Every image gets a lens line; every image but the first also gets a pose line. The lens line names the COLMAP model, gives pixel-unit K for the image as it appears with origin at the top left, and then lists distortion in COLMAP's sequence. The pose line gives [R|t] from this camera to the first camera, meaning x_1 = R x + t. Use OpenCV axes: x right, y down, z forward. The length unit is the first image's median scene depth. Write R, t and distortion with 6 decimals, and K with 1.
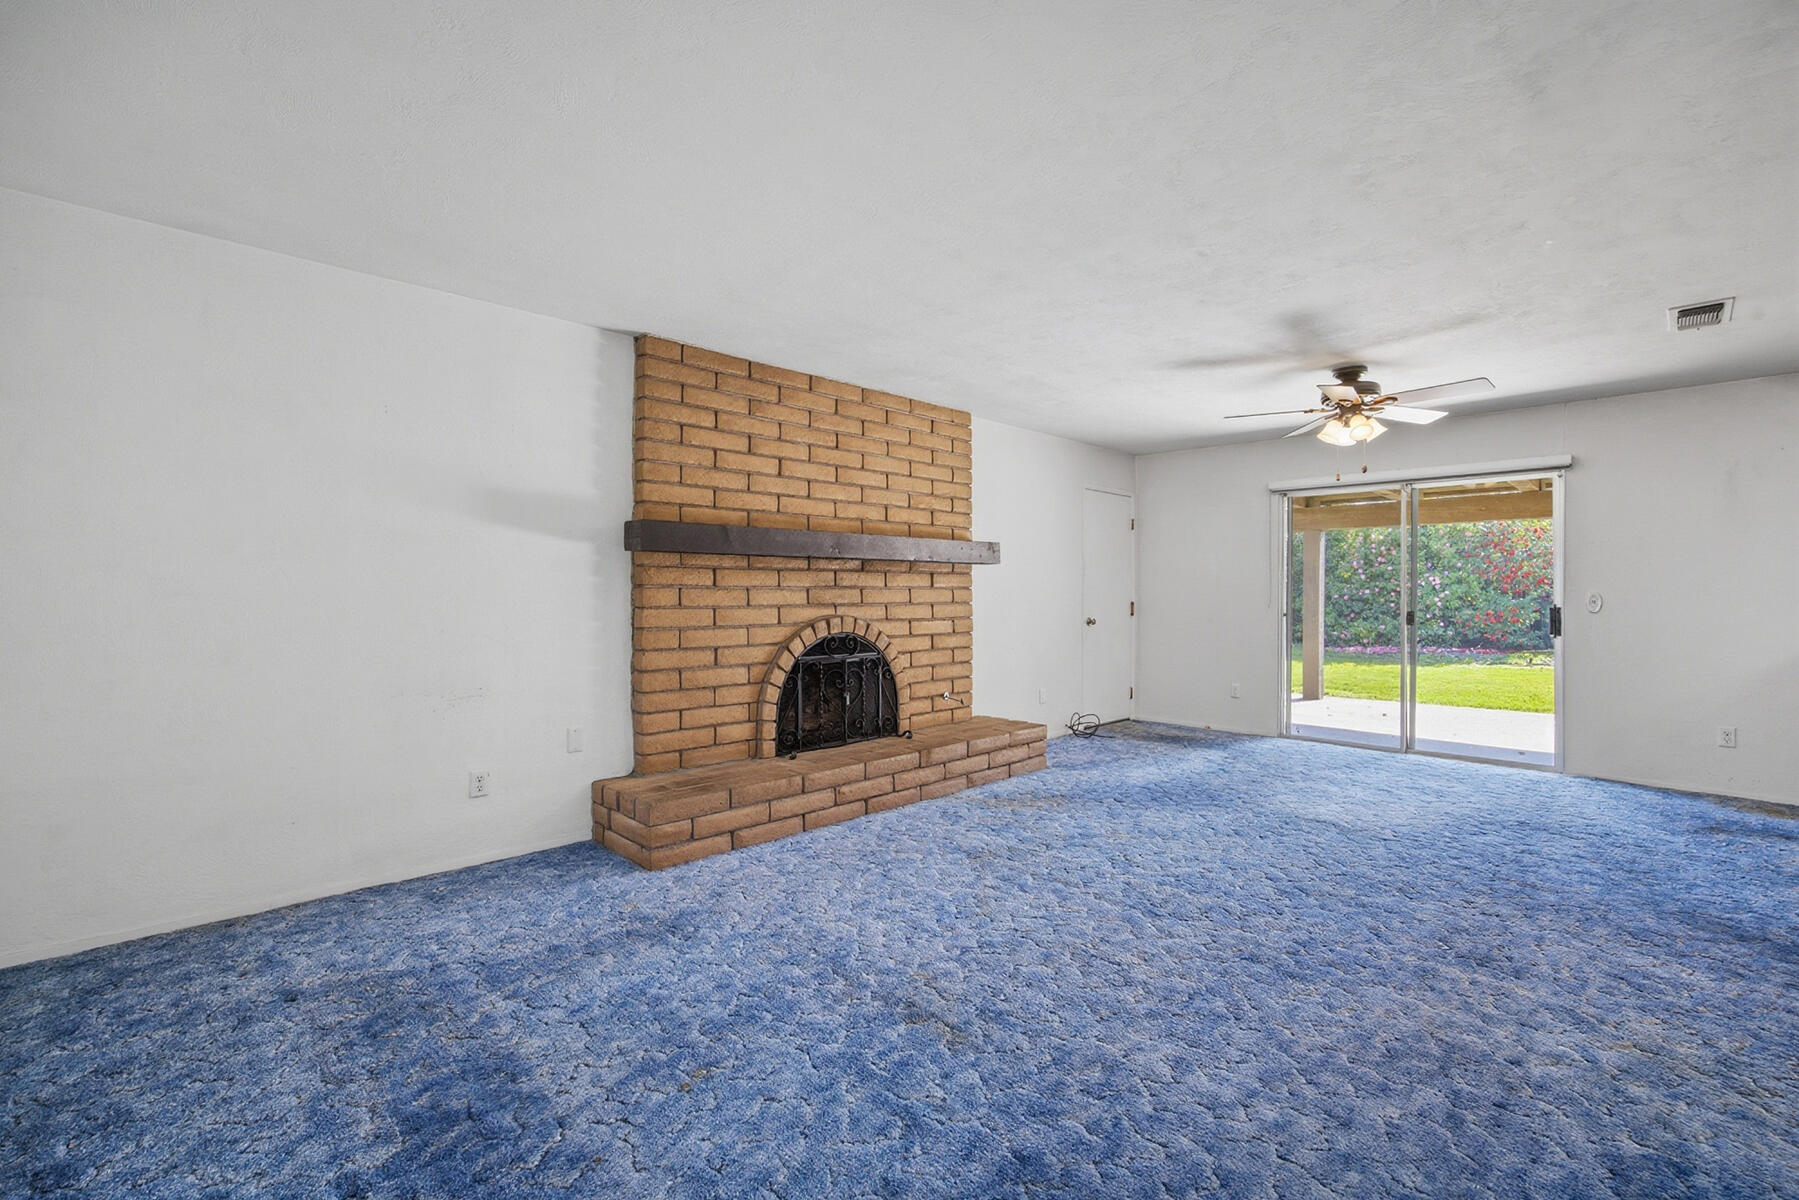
lens RADIAL K [[791.8, 0, 900.8], [0, 791.8, 586.0], [0, 0, 1]] dist [-0.010919, 0.000359]
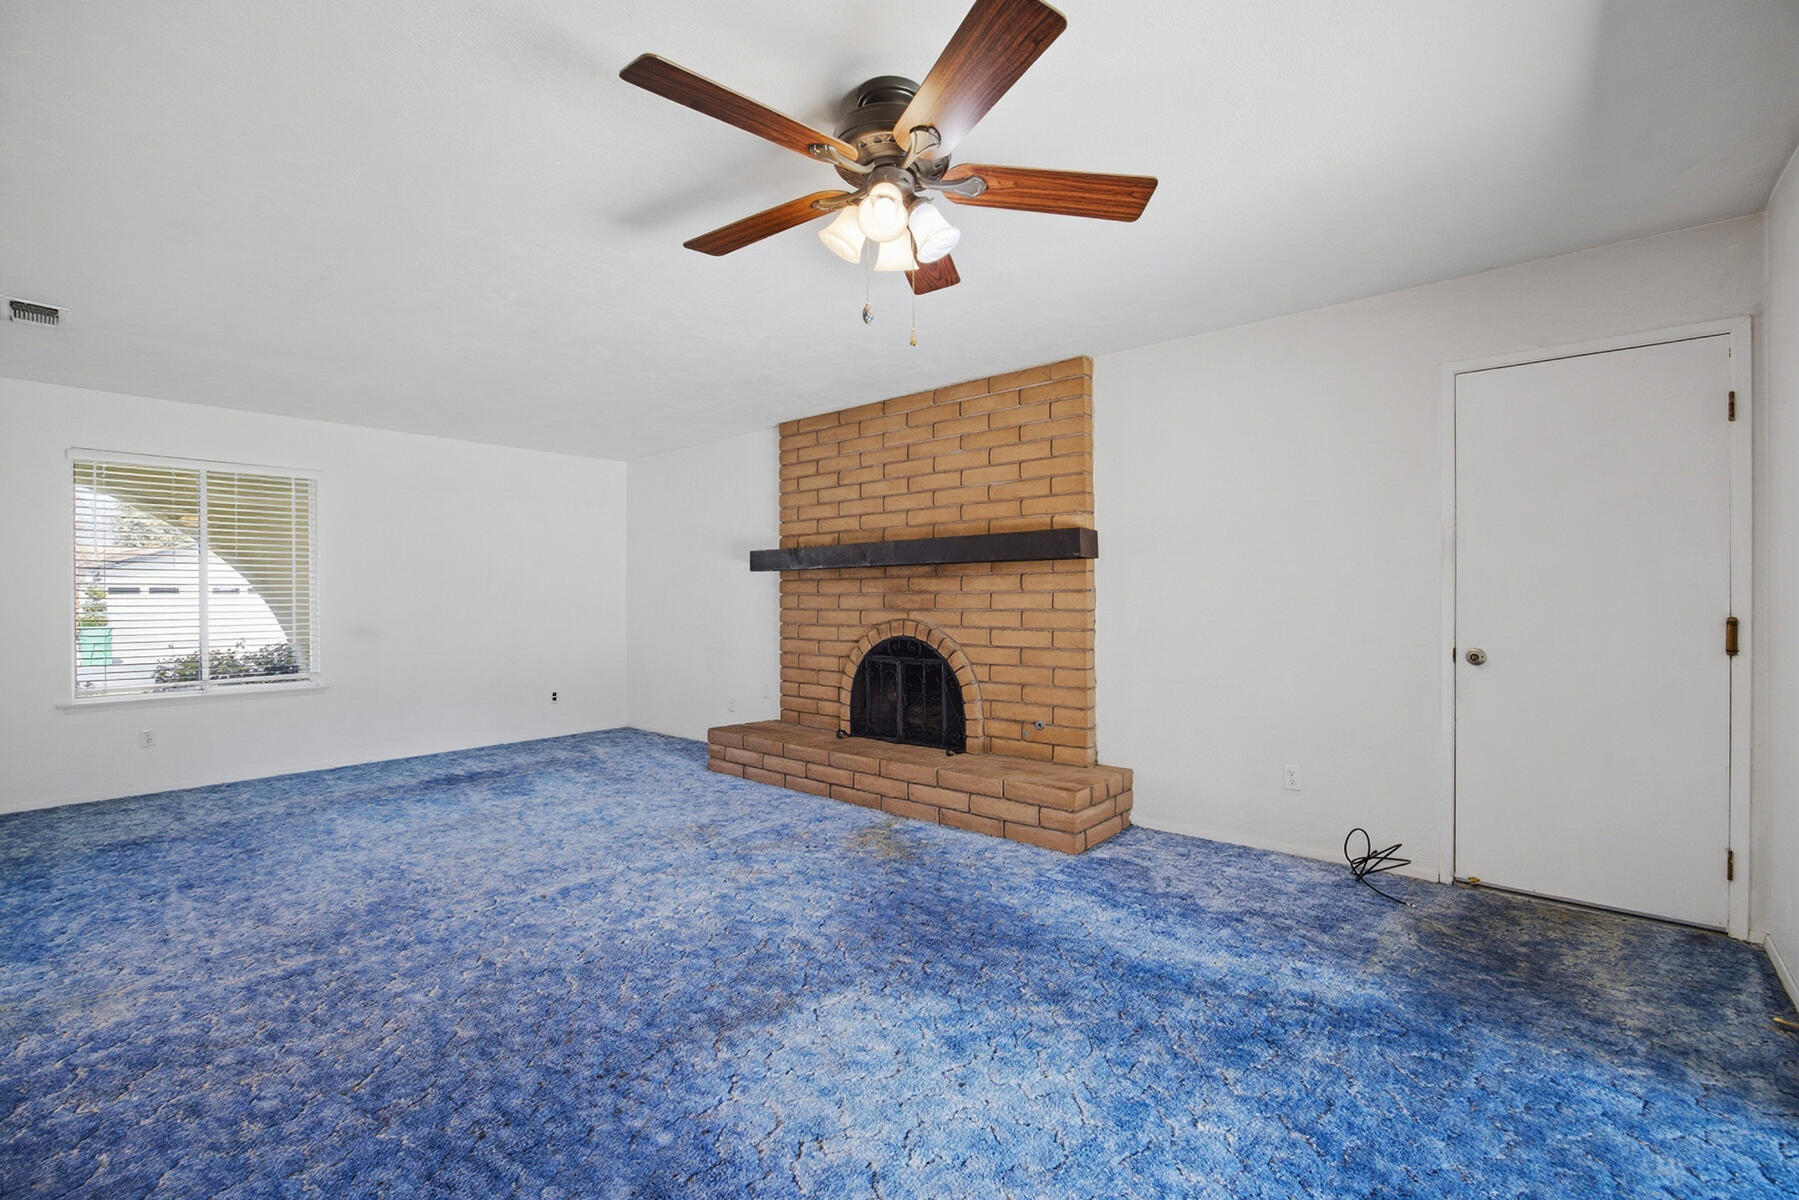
lens RADIAL K [[788.0, 0, 906.1], [0, 788.0, 598.2], [0, 0, 1]] dist [-0.000566, 0.000379]
pose [[0.098299, -0.000928, -0.995157, 1.024436], [0.013319, 0.999911, 0.000383, 0.009204], [0.995068, -0.013292, 0.098302, 0.958058]]
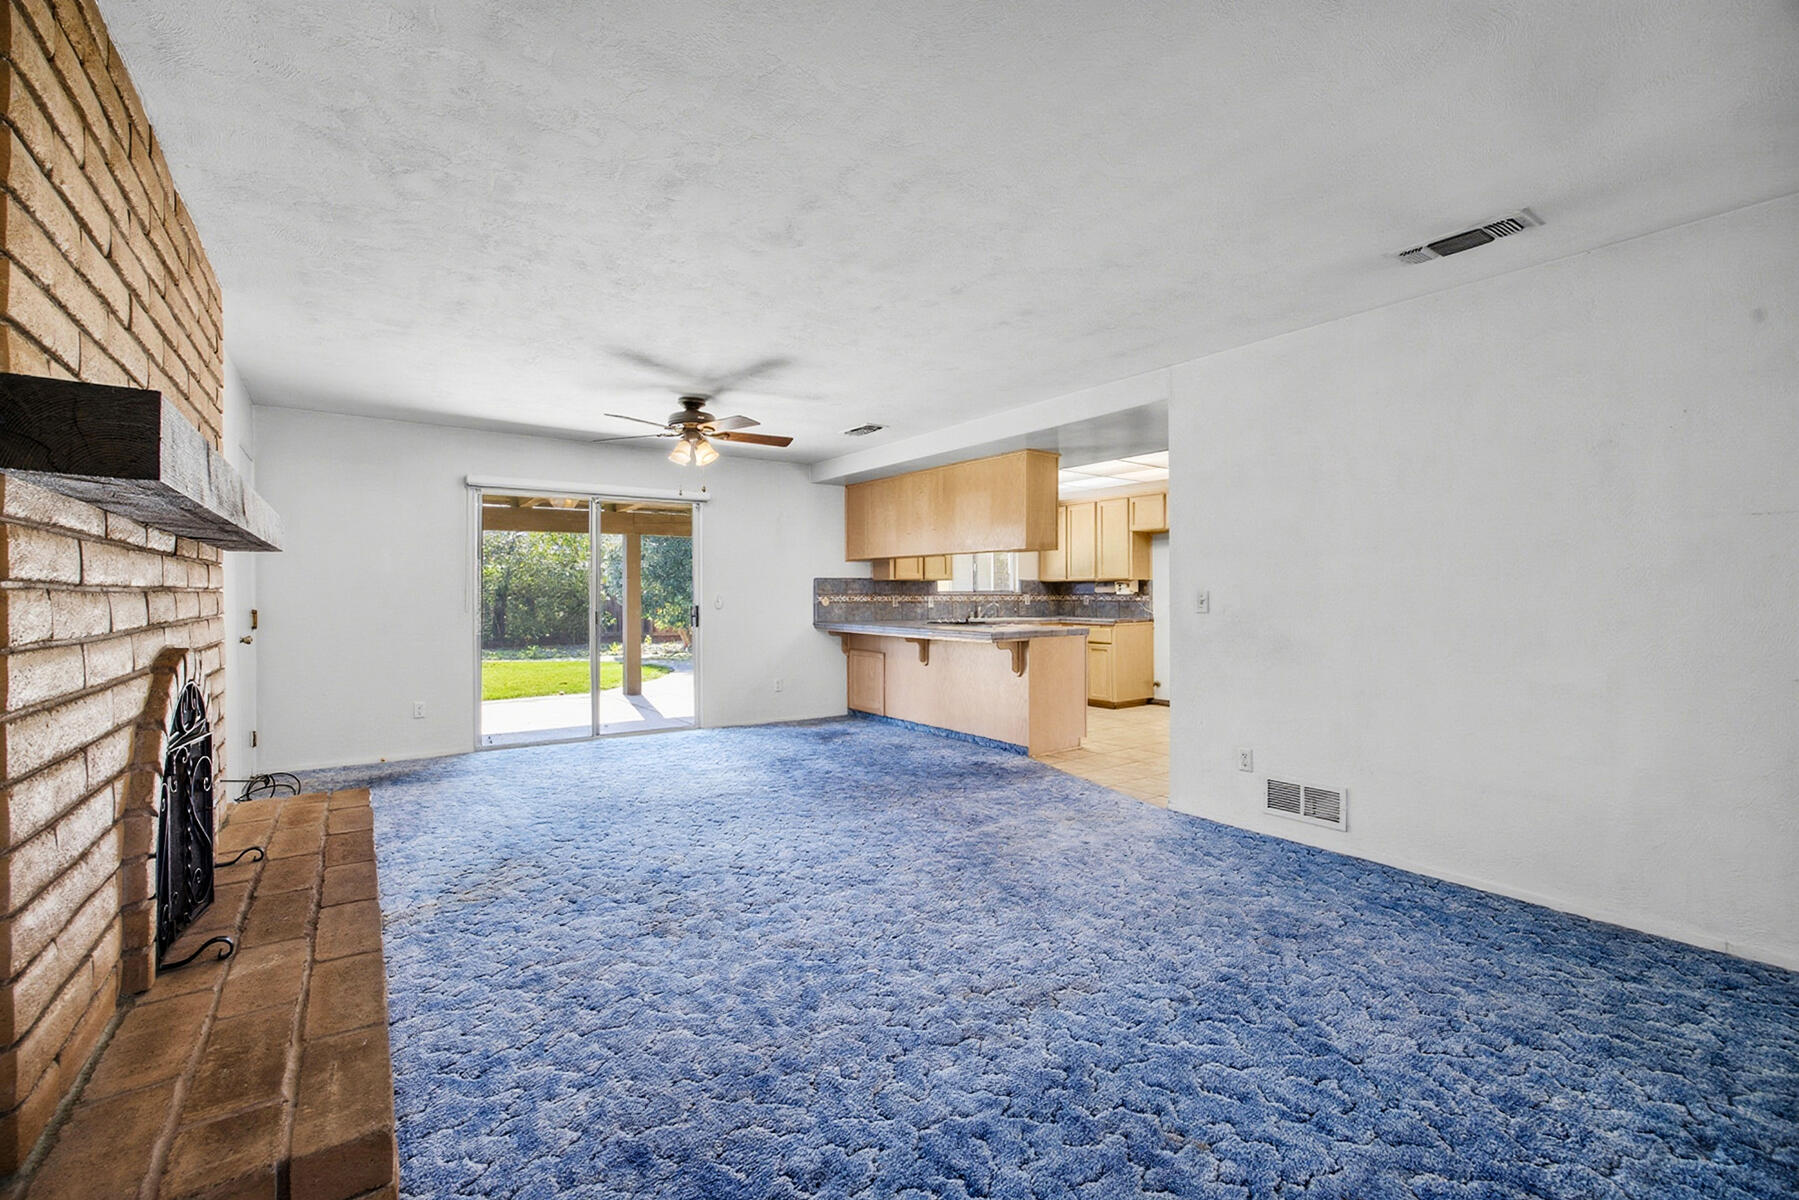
lens RADIAL K [[784.9, 0, 917.3], [0, 784.9, 604.2], [0, 0, 1]] dist [-0.028584, 0.000123]
pose [[0.120593, -0.009283, 0.992659, -0.514898], [-0.008794, 0.999907, 0.010420, 0.005771], [-0.992663, -0.009986, 0.120500, 0.533543]]
